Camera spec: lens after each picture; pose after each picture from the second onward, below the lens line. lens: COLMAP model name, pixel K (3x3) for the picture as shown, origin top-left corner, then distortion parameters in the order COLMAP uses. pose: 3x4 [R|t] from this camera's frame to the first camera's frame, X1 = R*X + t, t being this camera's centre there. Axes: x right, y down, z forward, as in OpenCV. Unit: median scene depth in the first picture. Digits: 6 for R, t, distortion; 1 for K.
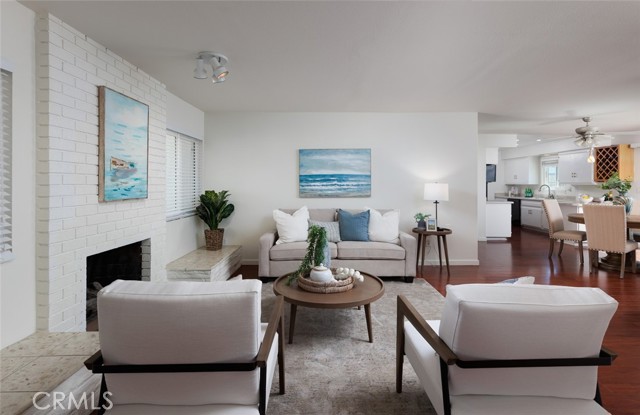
lens RADIAL K [[323.5, 0, 320.9], [0, 323.5, 181.7], [0, 0, 1]] dist [-0.000461, -0.000120]
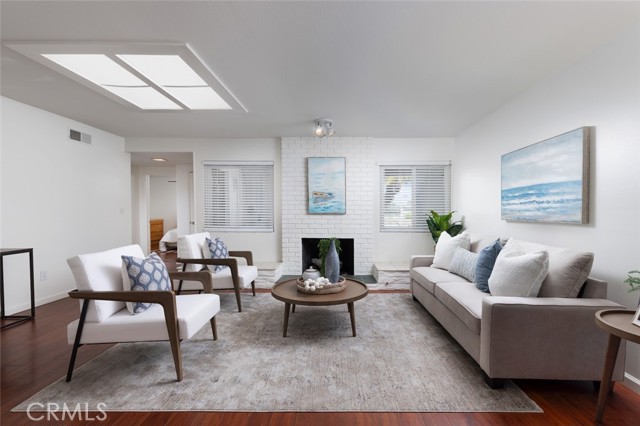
lens RADIAL K [[295.9, 0, 320.0], [0, 295.9, 213.0], [0, 0, 1]] dist [0.000311, 0.000015]
pose [[-0.062389, 0.007074, -0.998027, 0.633369], [0.004997, 0.999965, 0.006775, 0.024764], [0.998039, -0.004564, -0.062423, 0.629130]]
